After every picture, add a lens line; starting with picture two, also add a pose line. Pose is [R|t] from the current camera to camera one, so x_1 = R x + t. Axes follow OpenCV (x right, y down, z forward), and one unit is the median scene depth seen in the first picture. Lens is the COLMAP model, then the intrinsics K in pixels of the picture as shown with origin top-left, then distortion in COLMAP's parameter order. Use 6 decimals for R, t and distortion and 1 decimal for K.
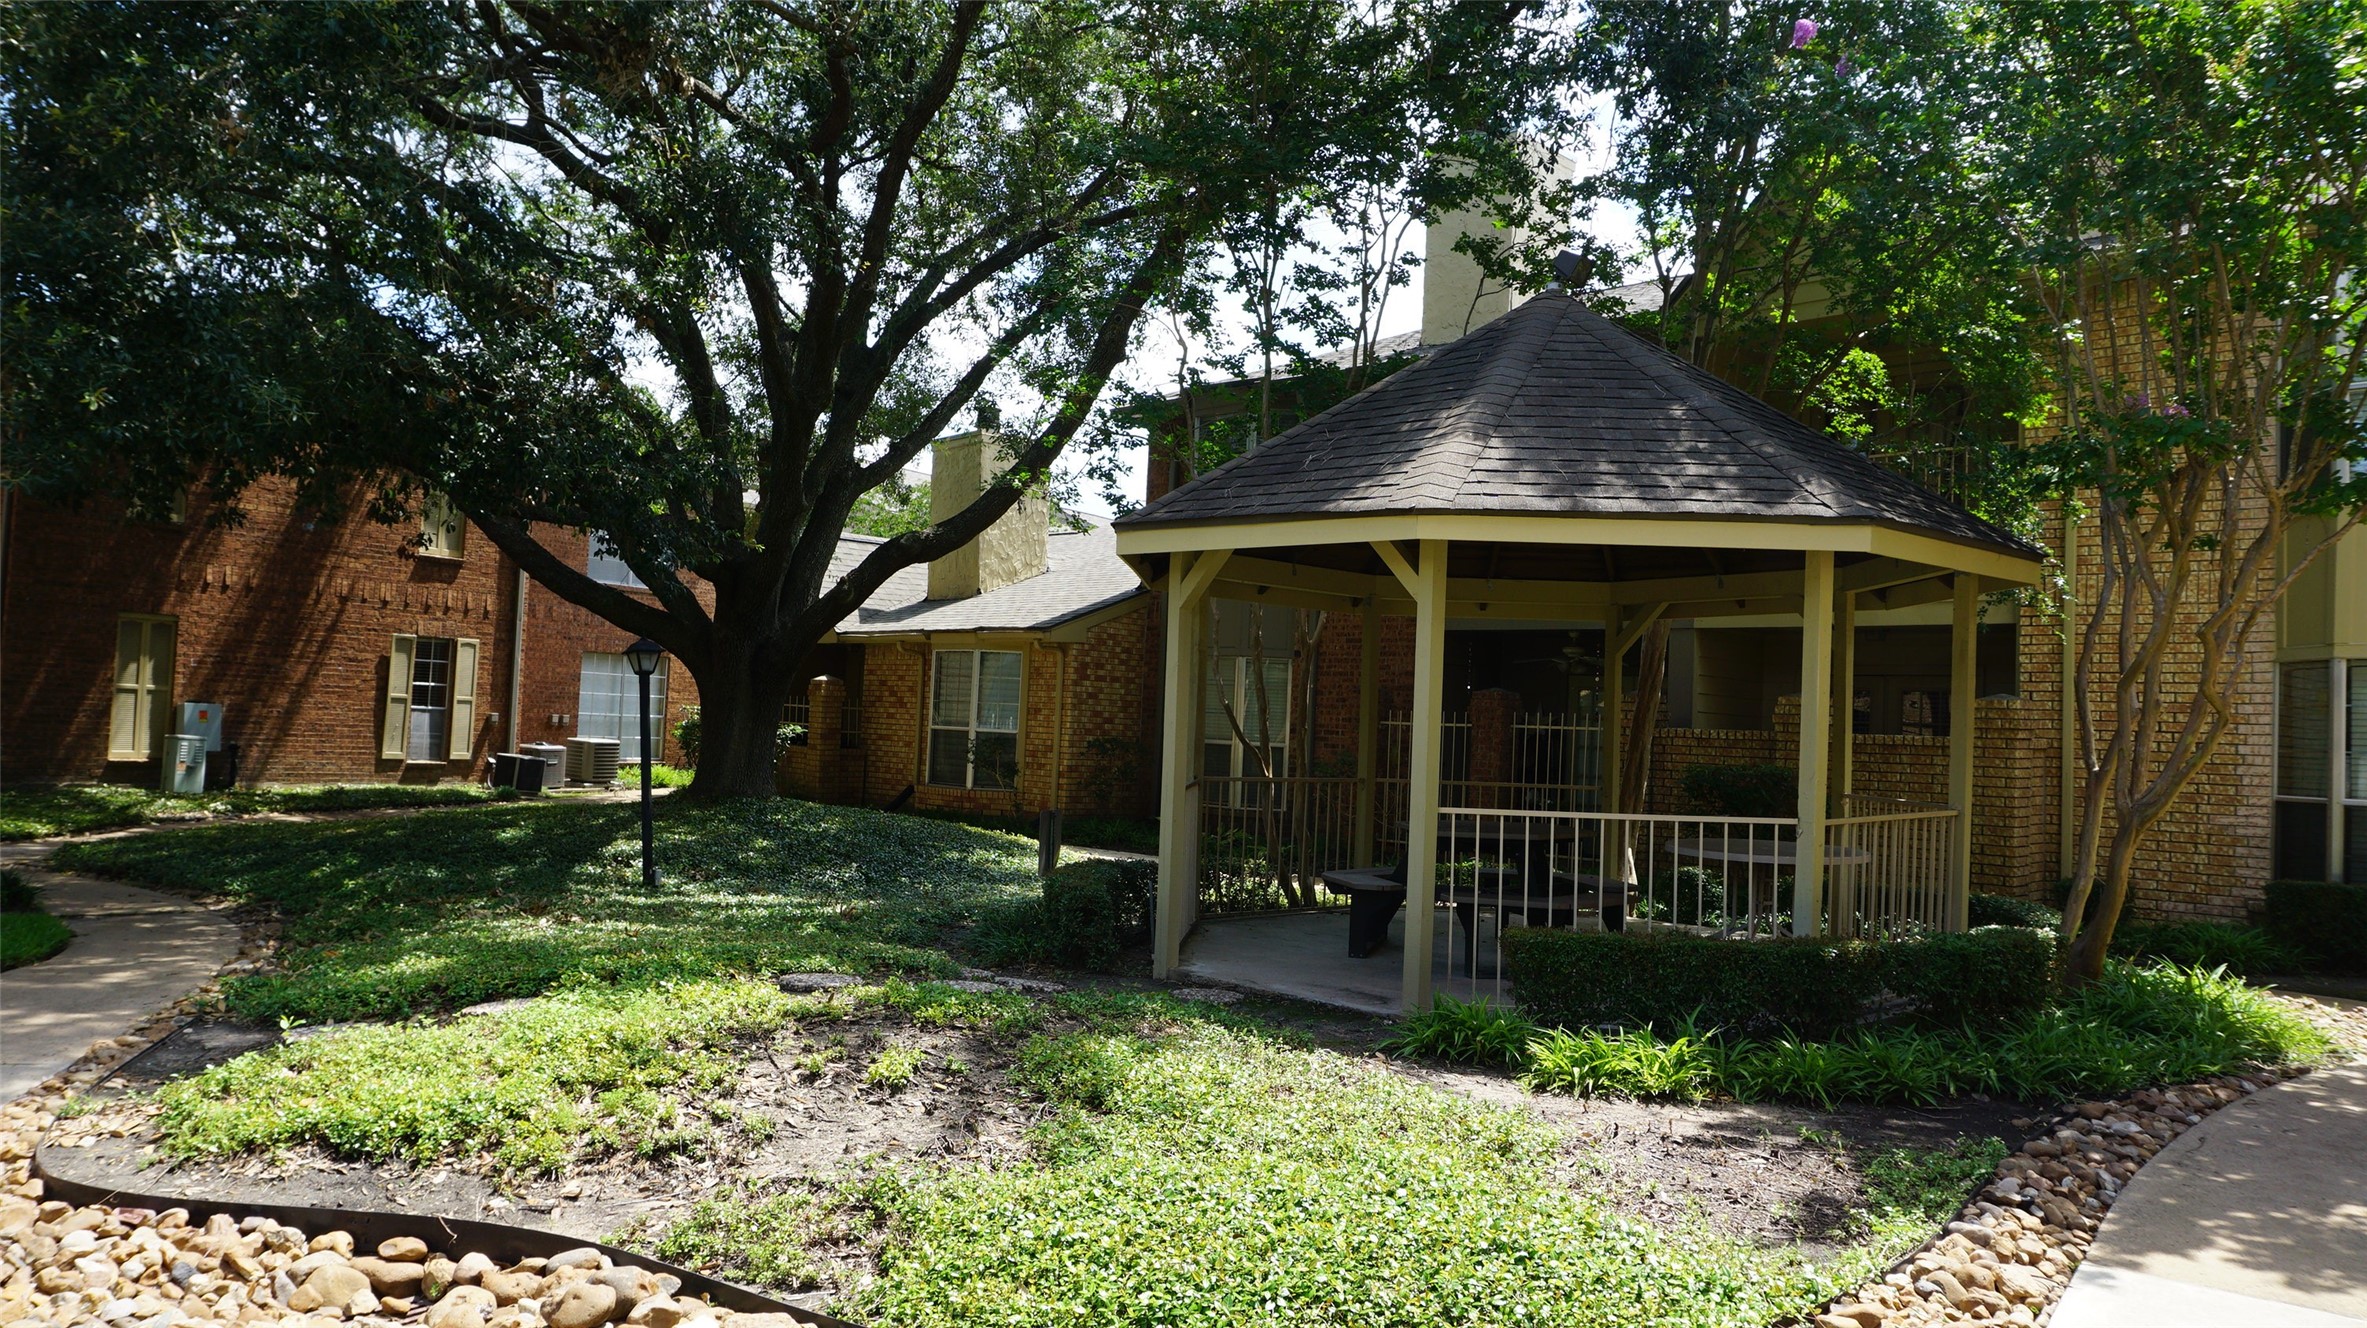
lens RADIAL K [[1598.1, 0, 1163.5], [0, 1598.1, 667.2], [0, 0, 1]] dist [-0.037736, 0.029255]
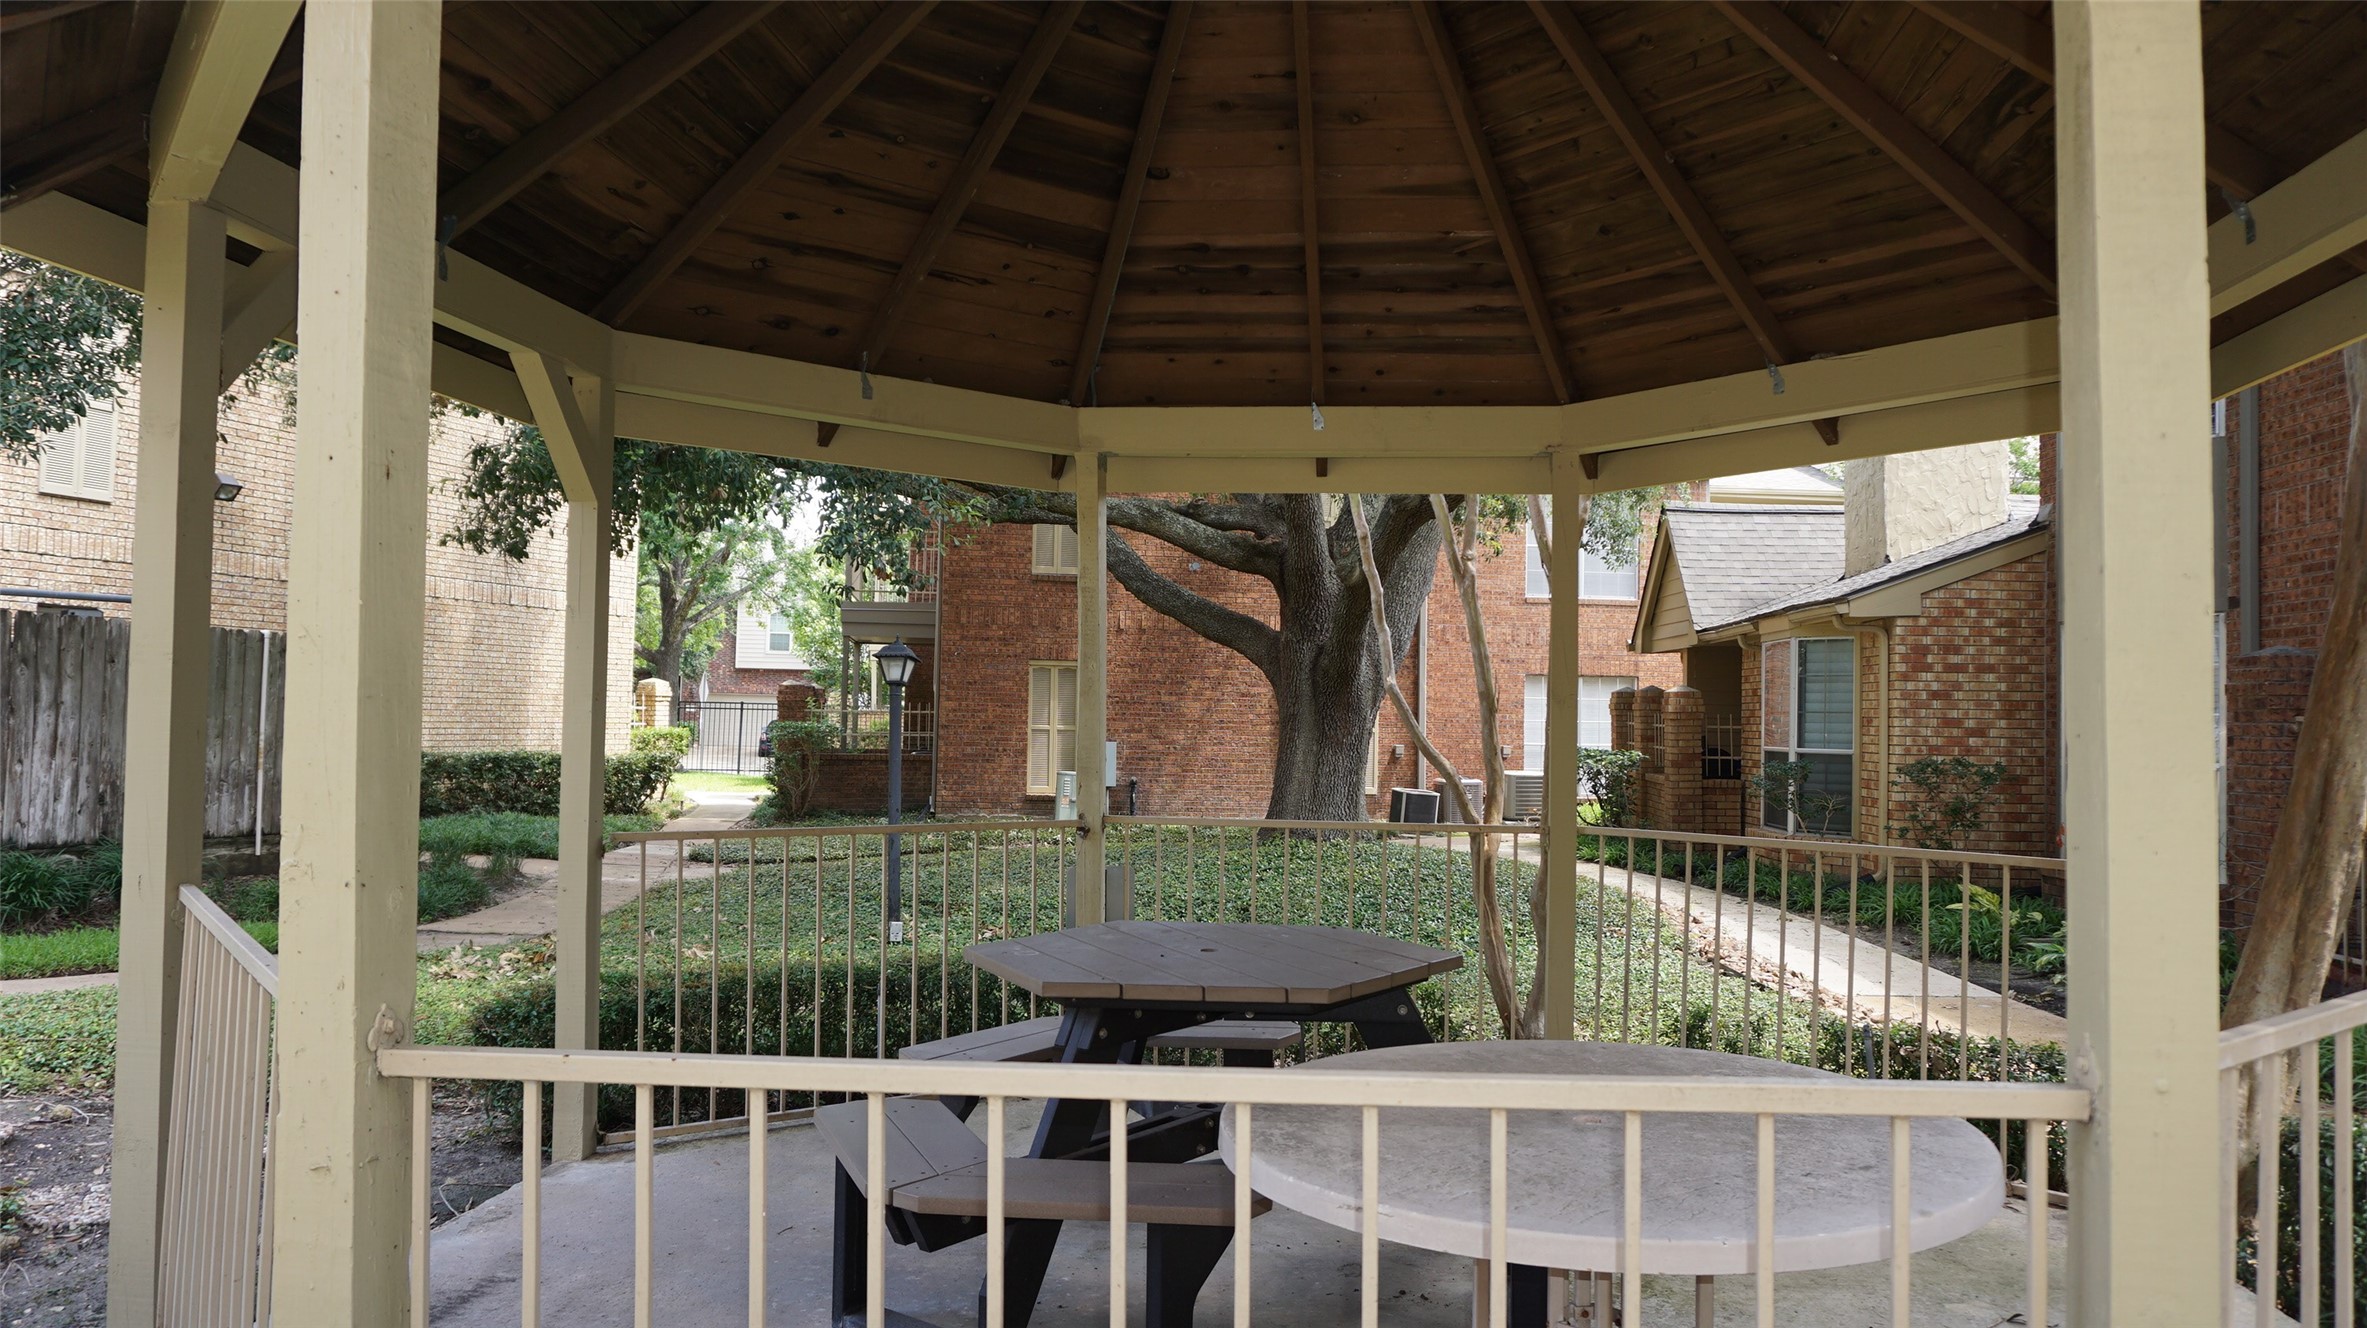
lens RADIAL K [[1598.1, 0, 1186.0], [0, 1598.1, 667.2], [0, 0, 1]] dist [-0.037736, 0.029255]
pose [[0.663165, -0.059688, -0.746089, 0.229495], [0.042221, 0.998211, -0.042330, 0.020274], [0.747281, -0.003429, 0.664499, 0.320807]]
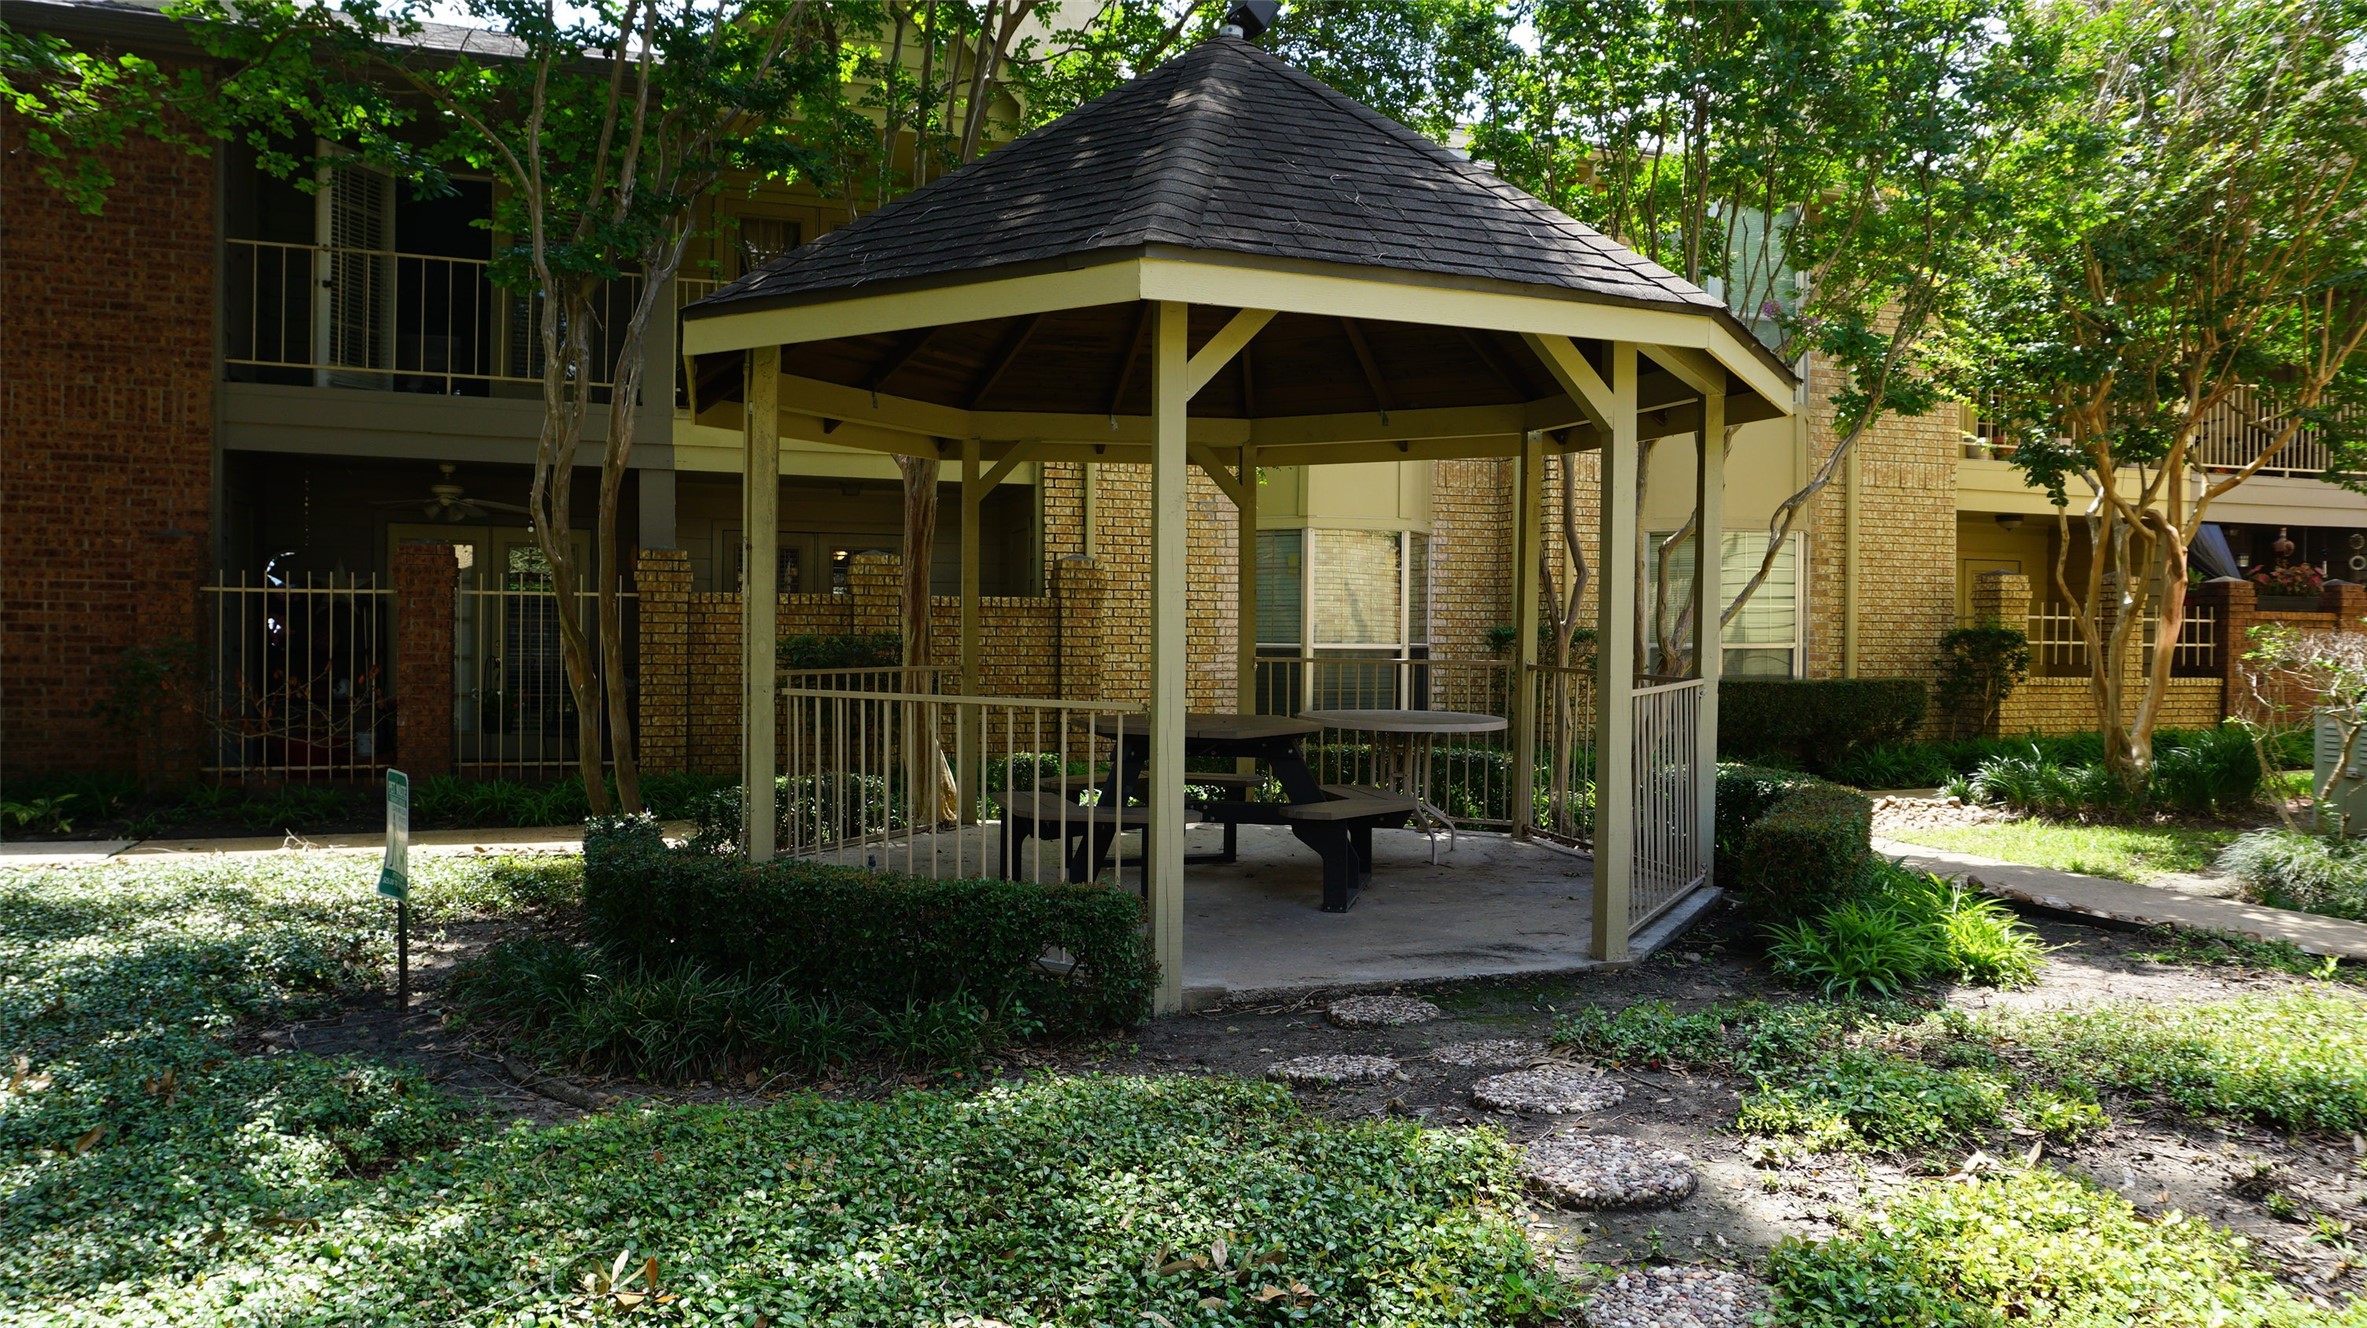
lens RADIAL K [[1598.1, 0, 1161.7], [0, 1598.1, 649.1], [0, 0, 1]] dist [-0.037736, 0.029255]
pose [[0.450510, -0.043716, 0.891701, -0.211599], [-0.025431, 0.997767, 0.061765, 0.007855], [-0.892409, -0.050503, 0.448392, 0.298373]]
